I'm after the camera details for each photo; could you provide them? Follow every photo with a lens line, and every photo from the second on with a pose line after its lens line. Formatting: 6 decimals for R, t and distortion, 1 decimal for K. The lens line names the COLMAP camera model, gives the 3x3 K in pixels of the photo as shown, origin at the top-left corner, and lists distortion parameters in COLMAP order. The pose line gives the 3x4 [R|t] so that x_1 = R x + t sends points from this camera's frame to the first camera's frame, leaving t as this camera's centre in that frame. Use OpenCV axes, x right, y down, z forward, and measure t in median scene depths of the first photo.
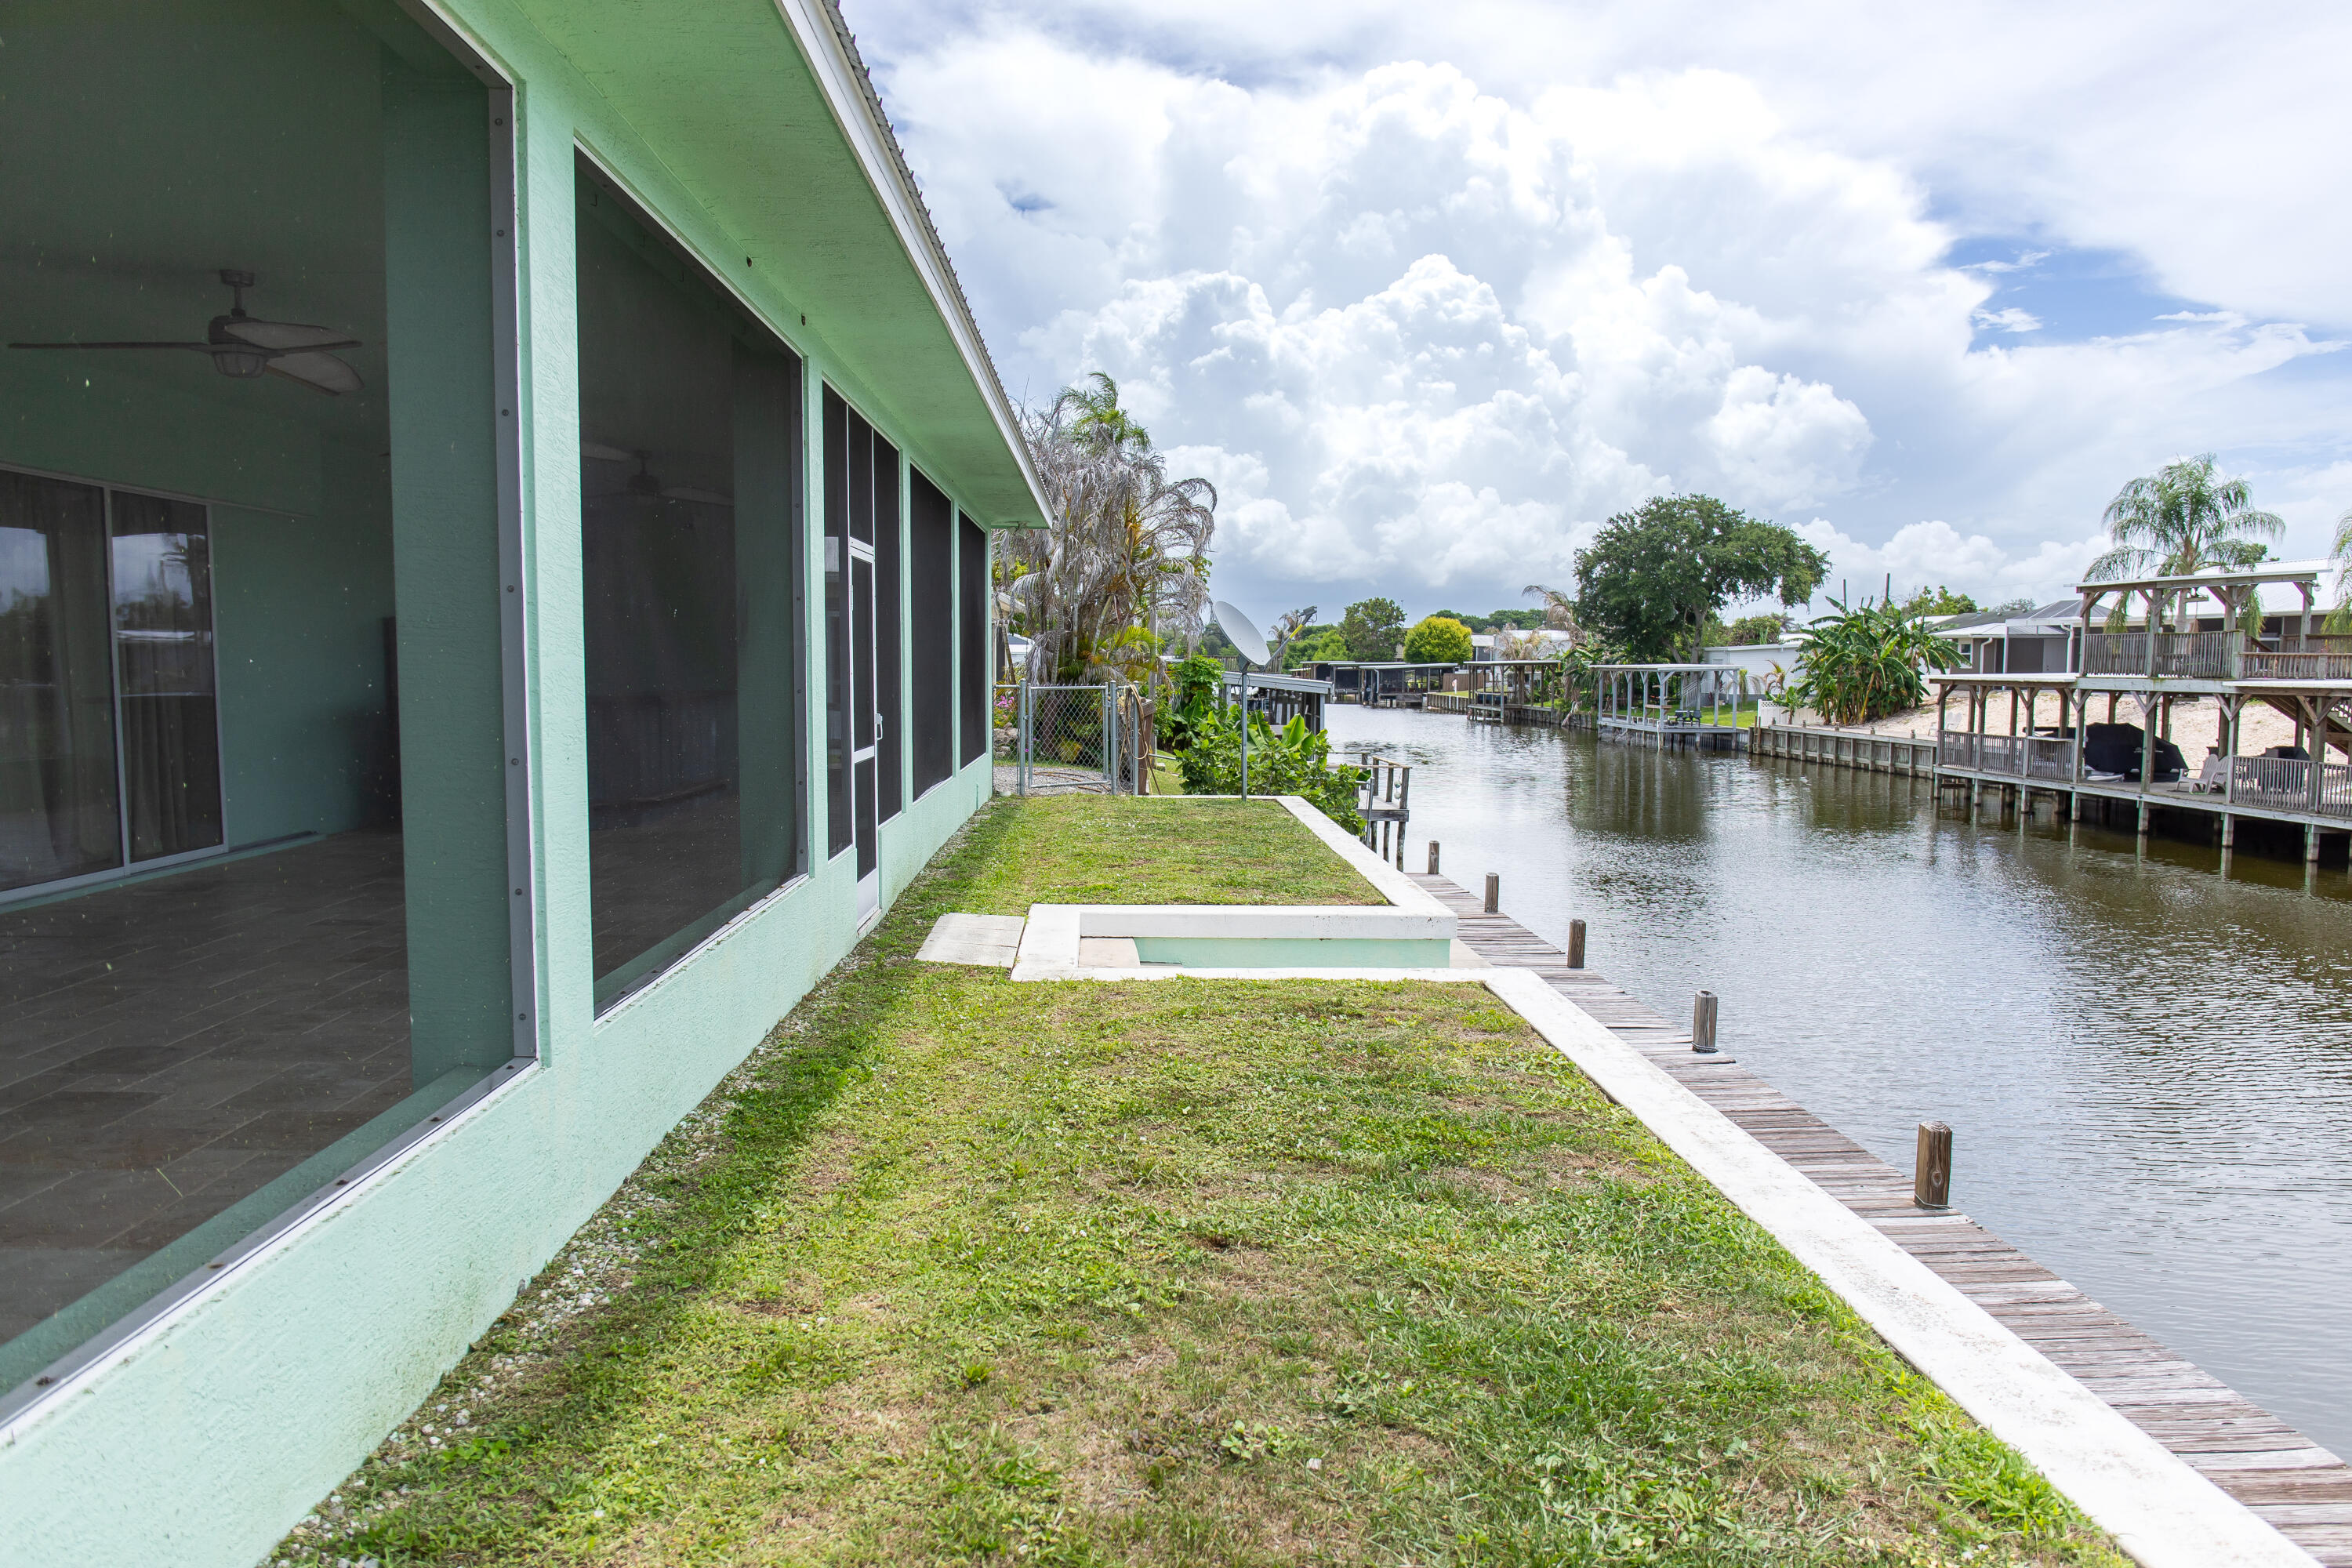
lens RADIAL K [[1606.3, 0, 1161.9], [0, 1606.3, 799.3], [0, 0, 1]] dist [-0.003993, -0.005665]
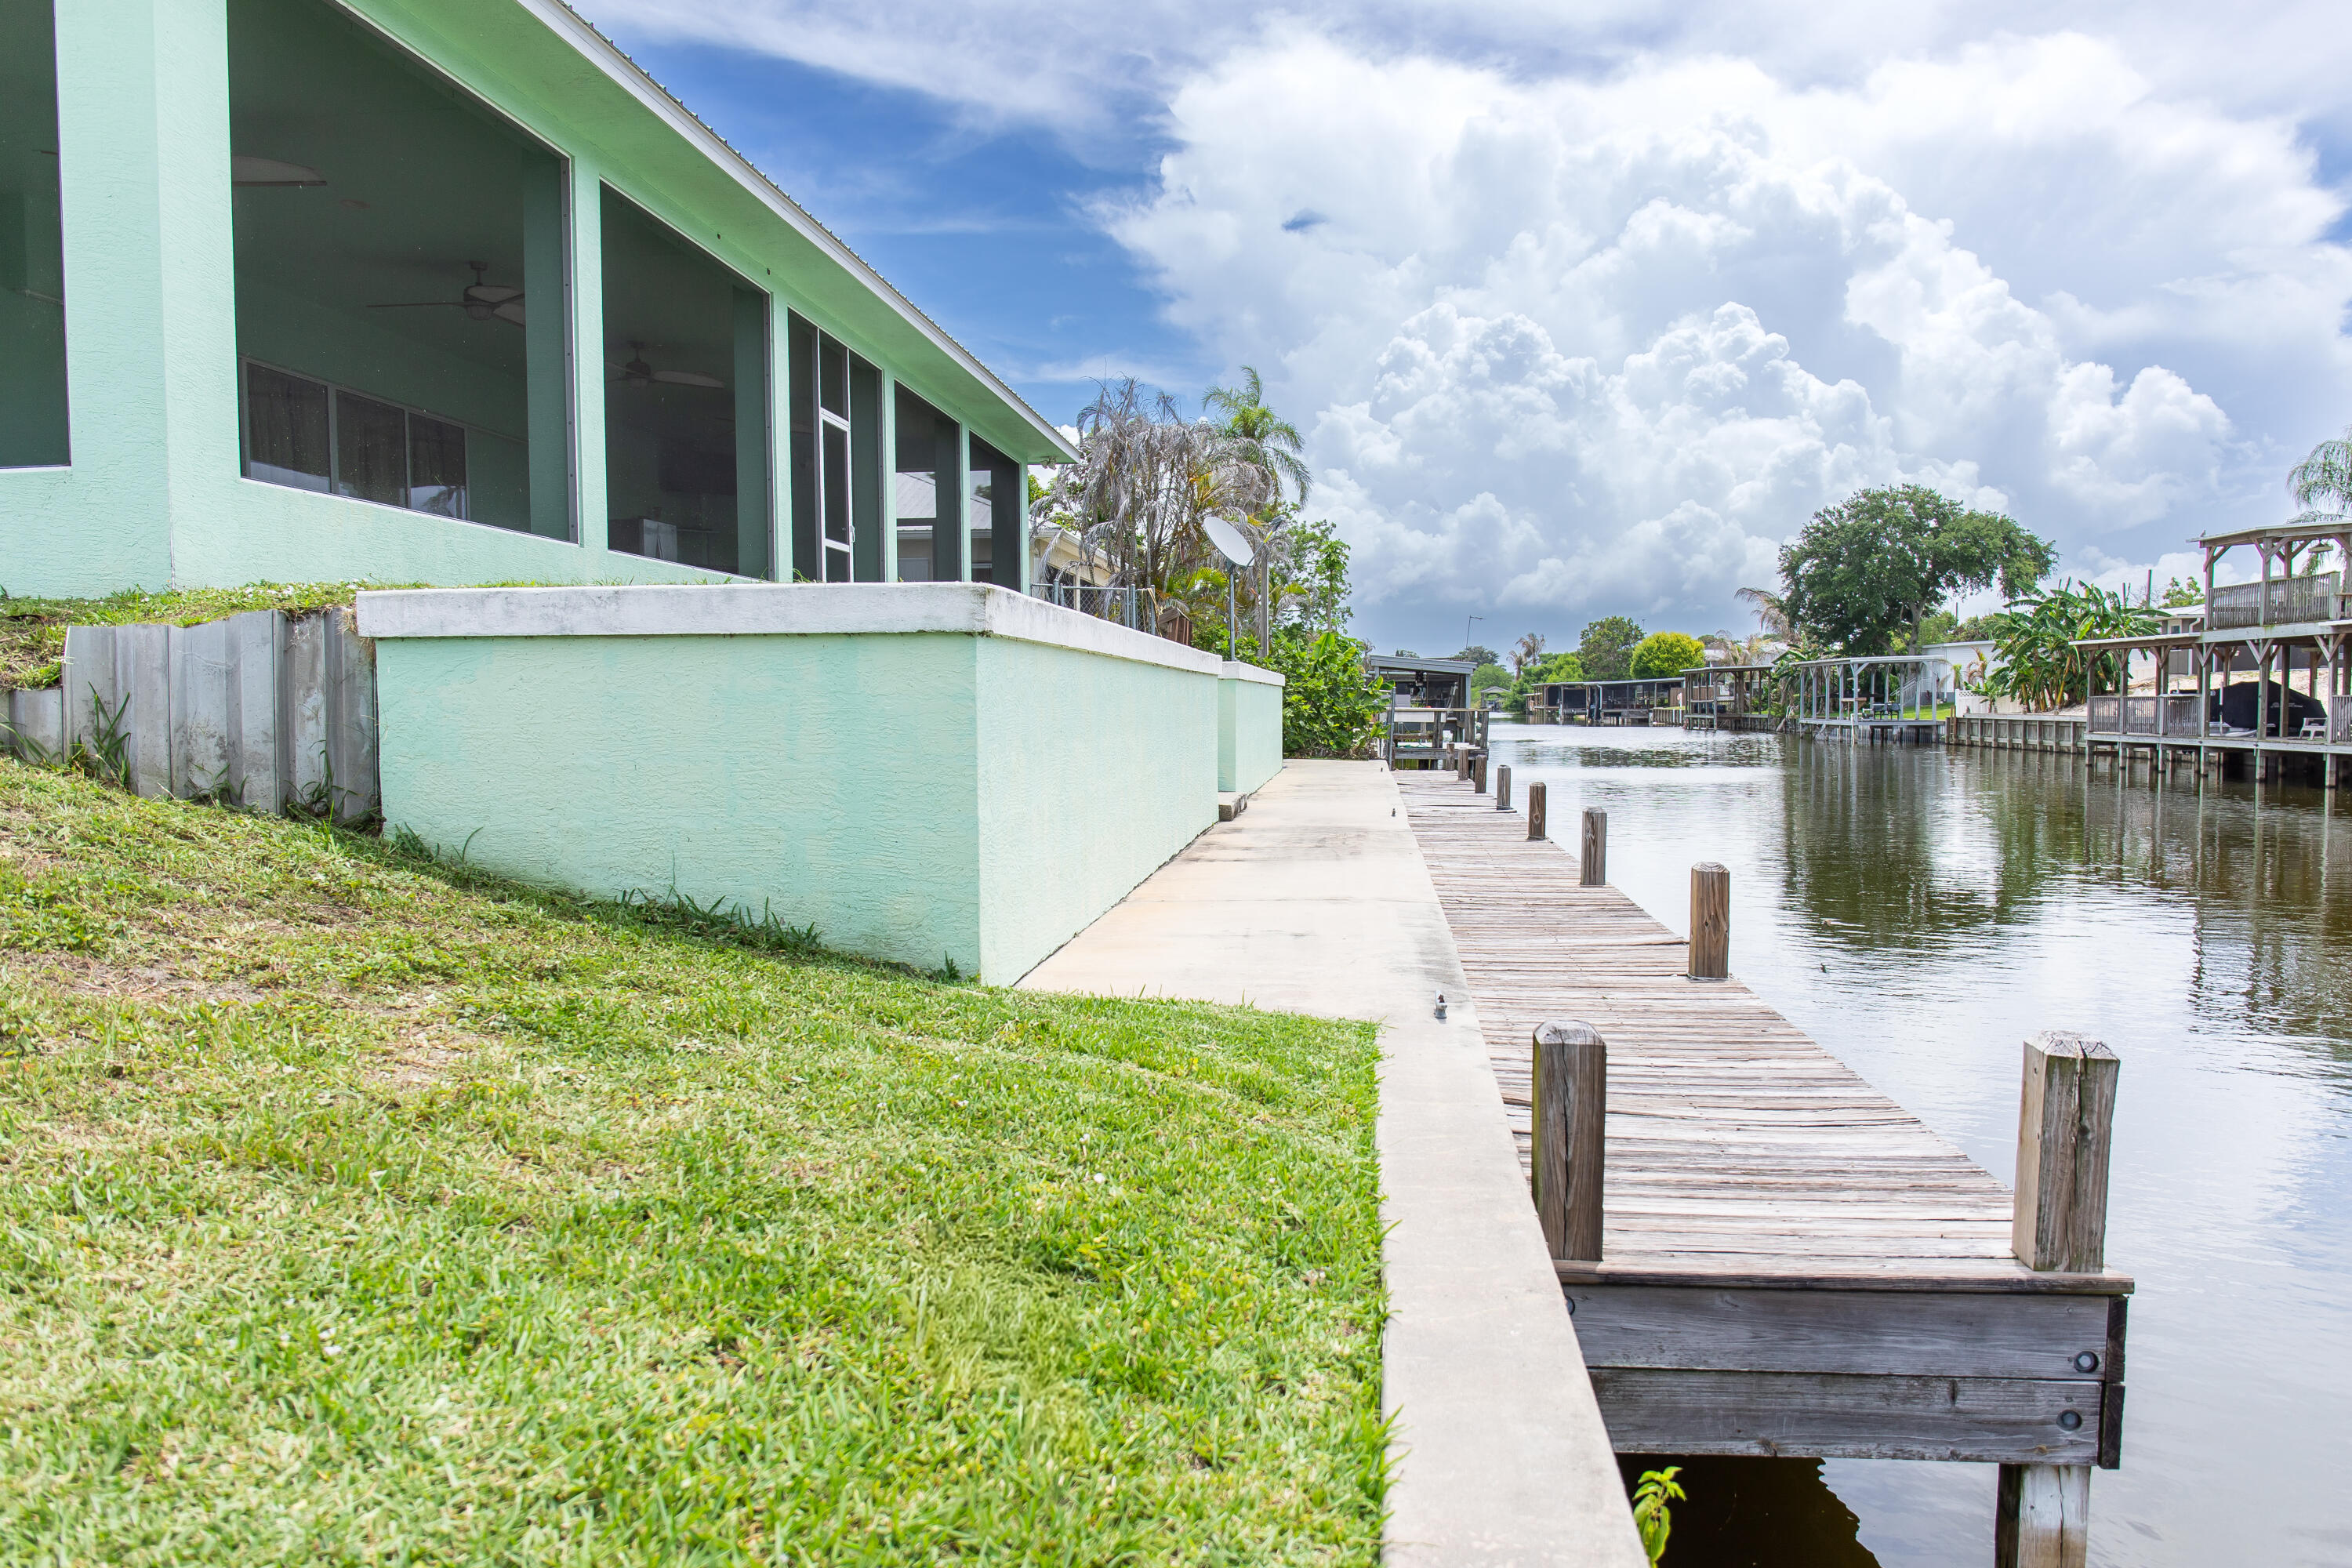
lens RADIAL K [[1704.3, 0, 1170.2], [0, 1704.3, 845.7], [0, 0, 1]] dist [-0.004978, -0.007012]
pose [[0.988517, -0.002216, -0.151094, 0.055253], [0.001082, 0.999971, -0.007581, 0.039182], [0.151107, 0.007331, 0.988490, -0.088863]]
